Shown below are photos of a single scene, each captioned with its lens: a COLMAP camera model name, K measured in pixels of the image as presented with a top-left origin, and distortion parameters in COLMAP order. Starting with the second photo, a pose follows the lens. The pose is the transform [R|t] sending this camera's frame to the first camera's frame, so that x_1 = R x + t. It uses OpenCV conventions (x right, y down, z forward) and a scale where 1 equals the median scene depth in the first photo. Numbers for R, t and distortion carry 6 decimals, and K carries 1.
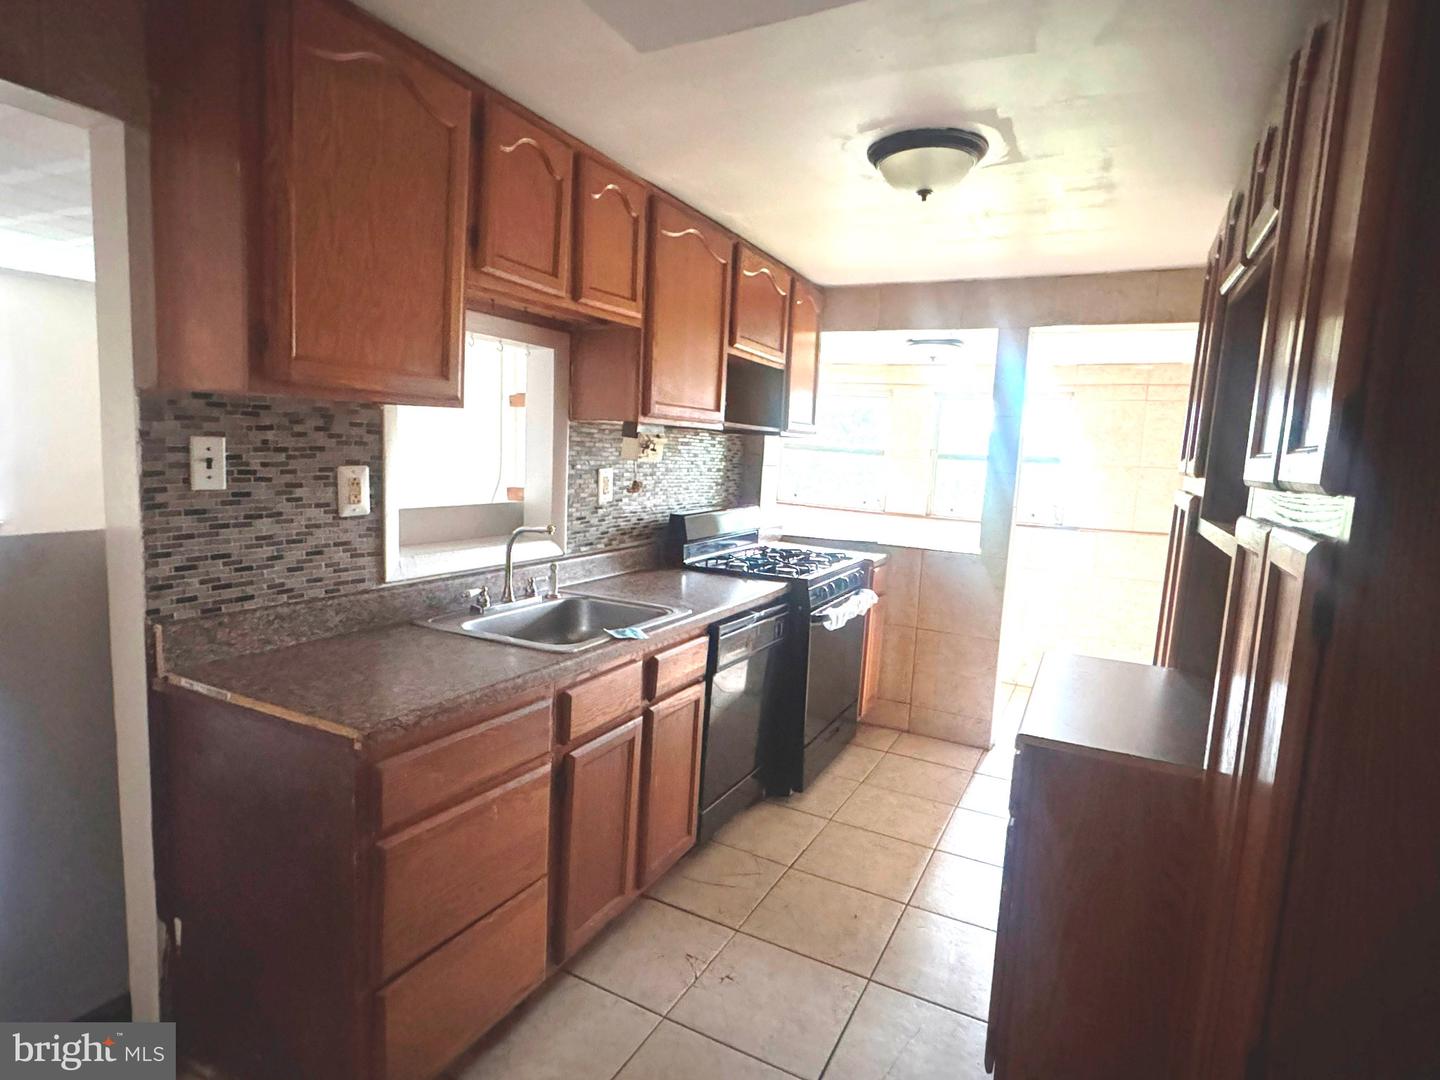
lens RADIAL K [[762.1, 0, 720.0], [0, 762.1, 540.0], [0, 0, 1]] dist [-0.000530, -0.000414]
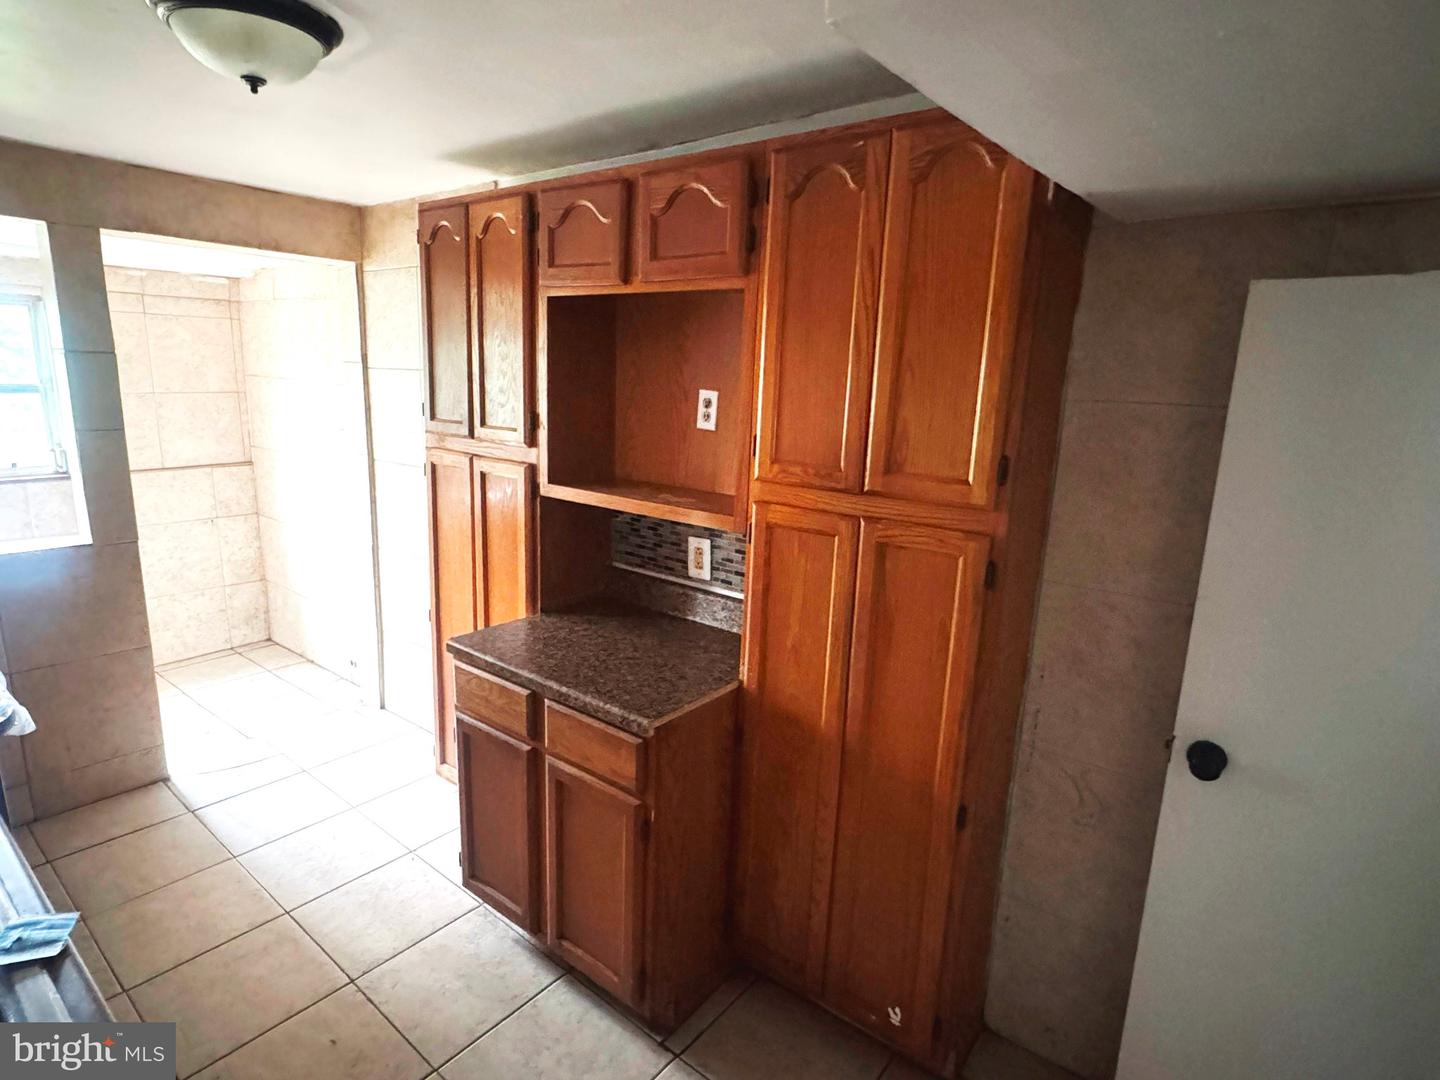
lens RADIAL K [[762.1, 0, 720.0], [0, 762.1, 540.0], [0, 0, 1]] dist [-0.000530, -0.000414]
pose [[0.201335, -0.247176, 0.947823, -0.225913], [0.091867, 0.968138, 0.232959, -0.099144], [-0.975205, 0.040171, 0.217627, 0.256914]]
